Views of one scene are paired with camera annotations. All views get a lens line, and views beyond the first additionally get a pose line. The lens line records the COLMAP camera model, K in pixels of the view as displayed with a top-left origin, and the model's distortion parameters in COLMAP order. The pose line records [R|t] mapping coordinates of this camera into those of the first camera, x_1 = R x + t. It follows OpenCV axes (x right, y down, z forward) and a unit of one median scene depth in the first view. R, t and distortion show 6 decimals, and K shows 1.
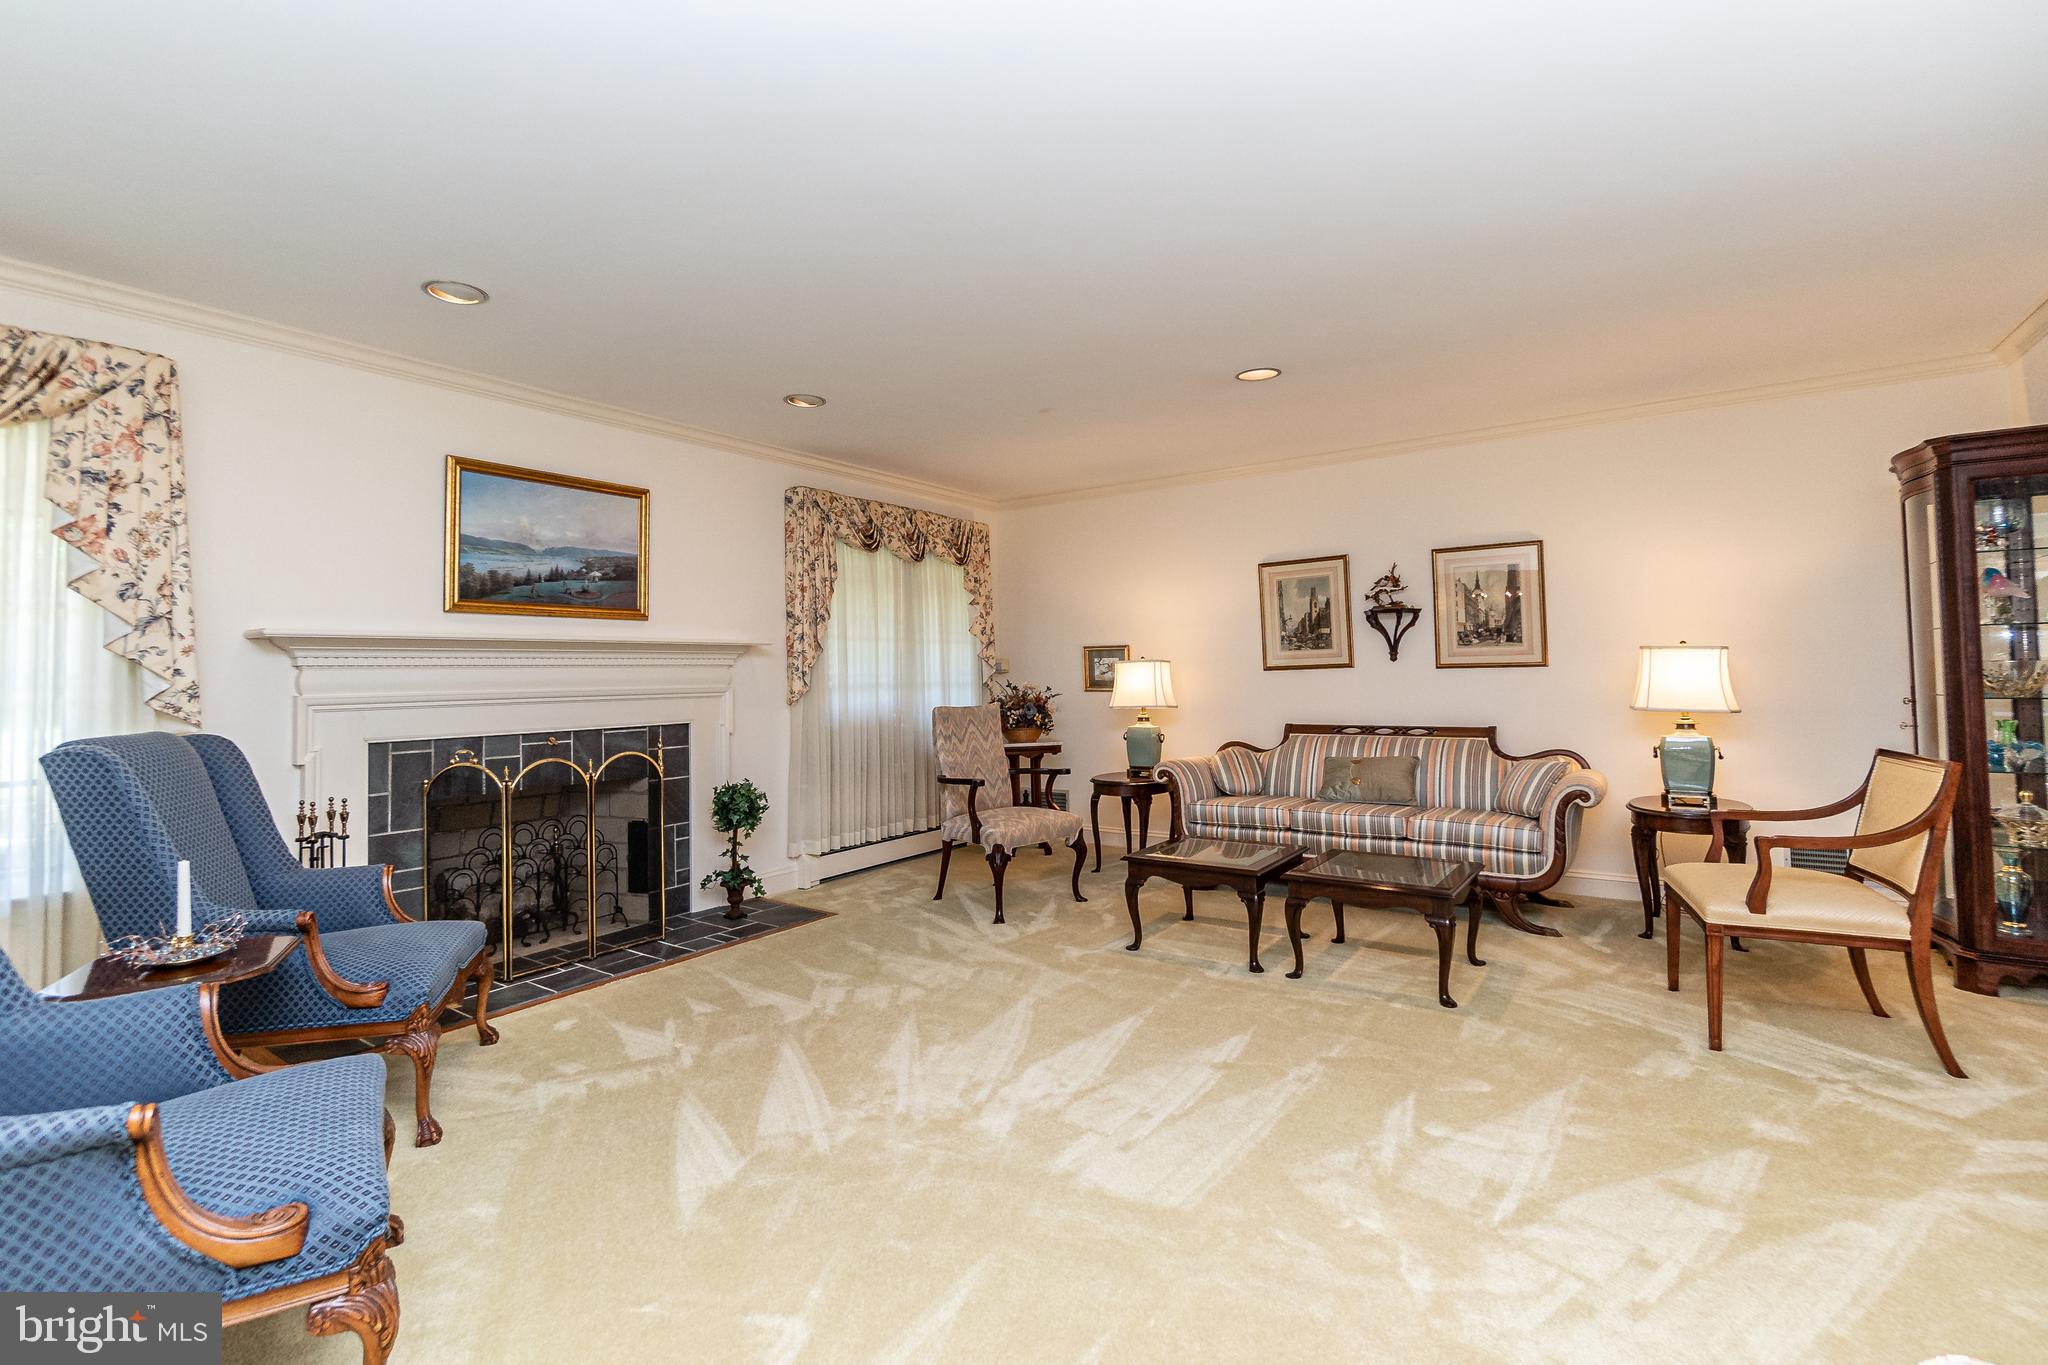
lens RADIAL K [[952.9, 0, 1022.9], [0, 952.9, 632.0], [0, 0, 1]] dist [0.001027, 0.000406]
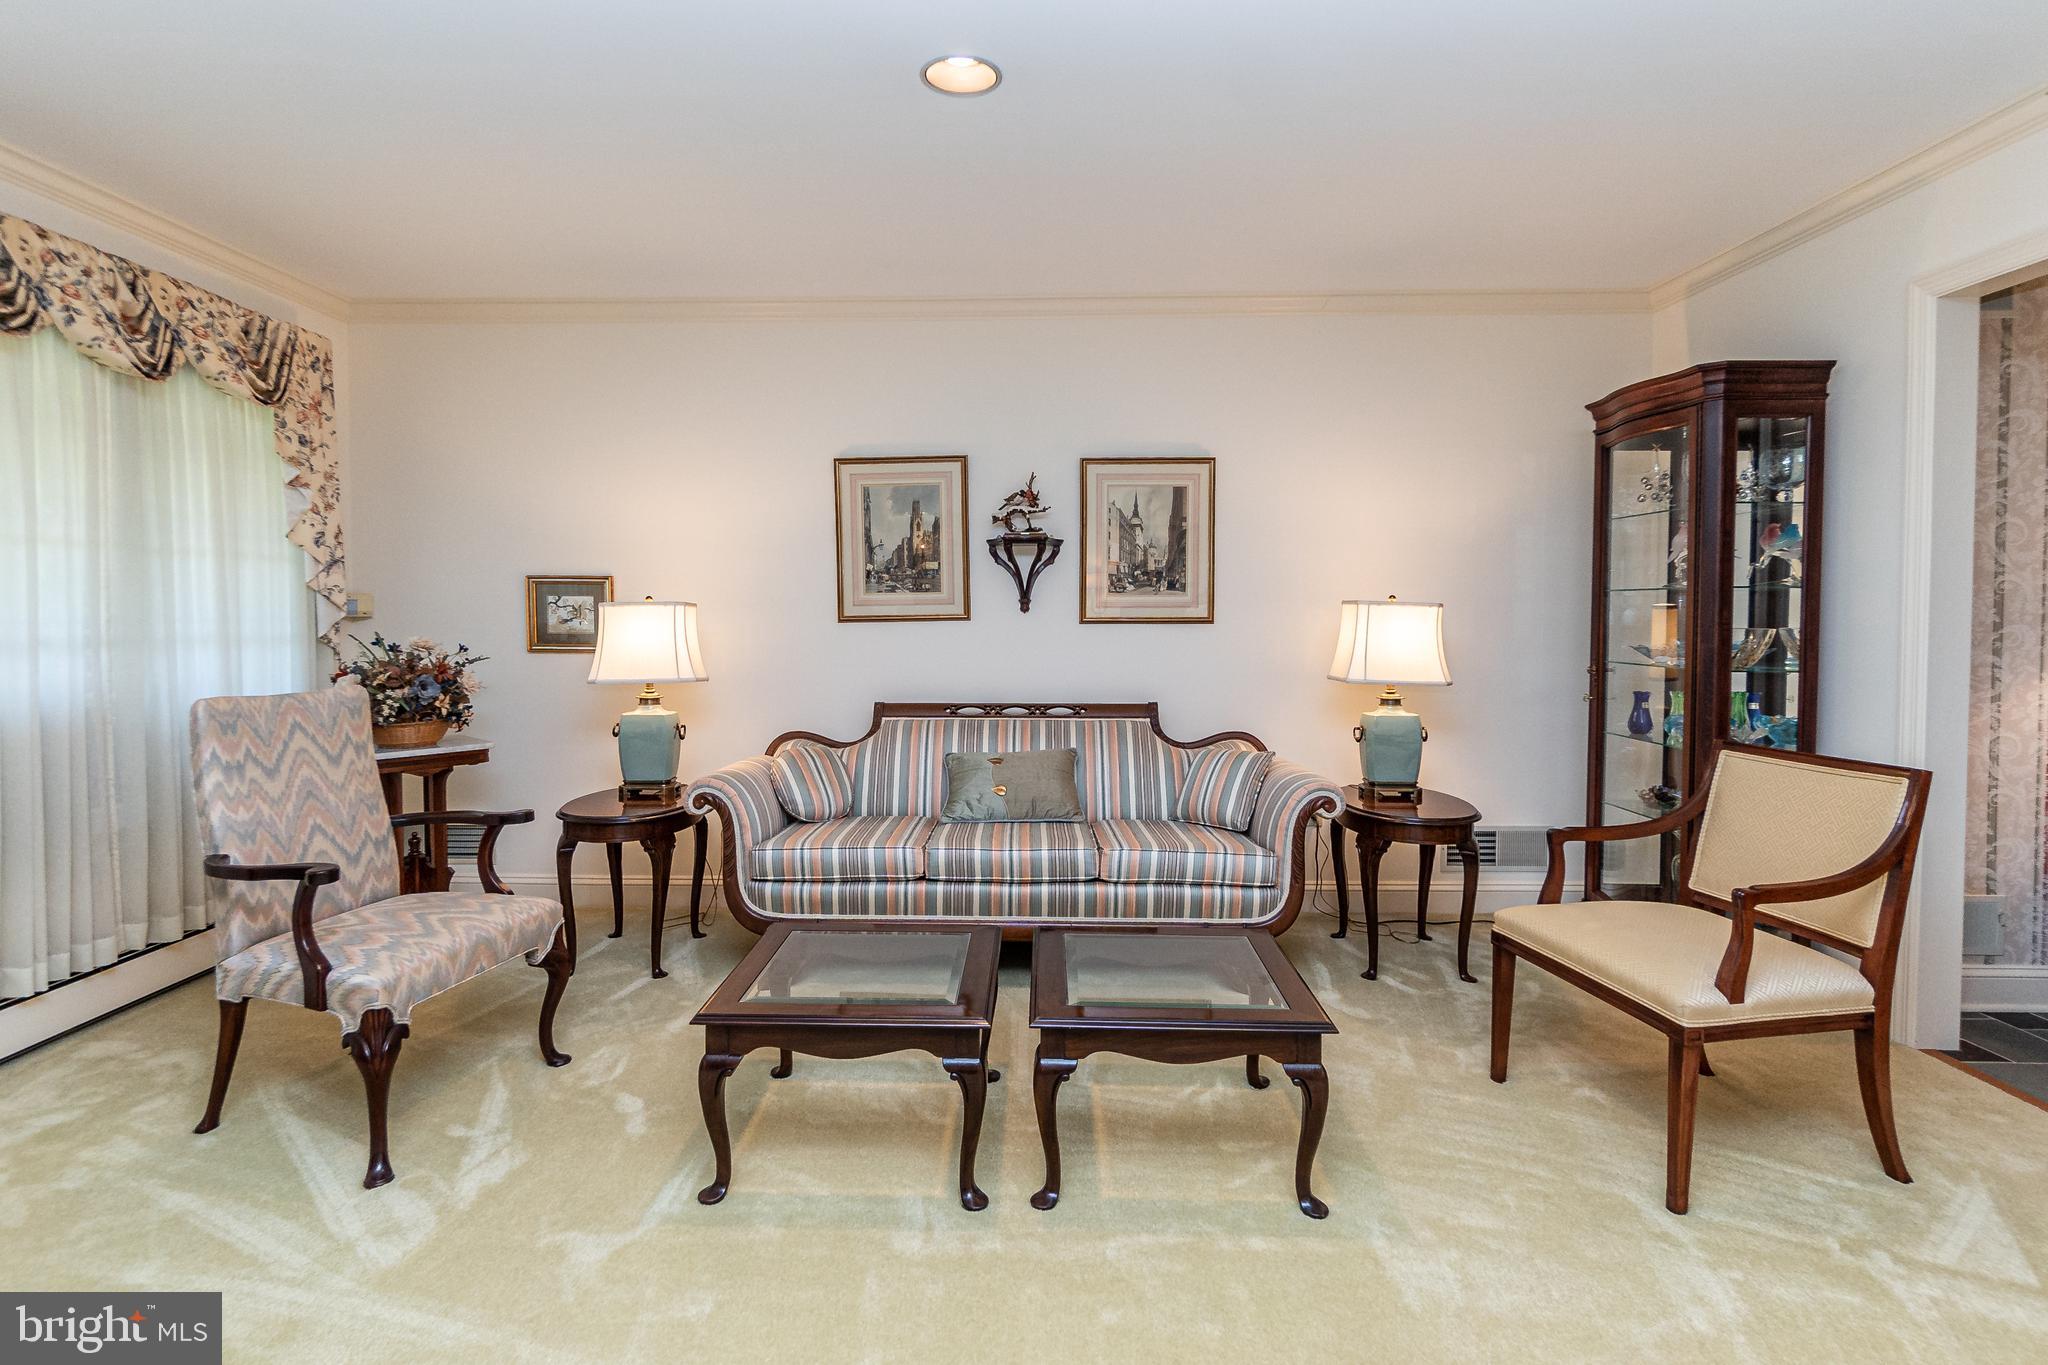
lens RADIAL K [[1026.4, 0, 1024.2], [0, 1026.4, 642.1], [0, 0, 1]] dist [0.011470, -0.006924]
pose [[0.840189, 0.002832, 0.542286, -0.027059], [-0.039674, 0.997628, 0.056259, 0.010019], [-0.540840, -0.068783, 0.838308, 0.360867]]
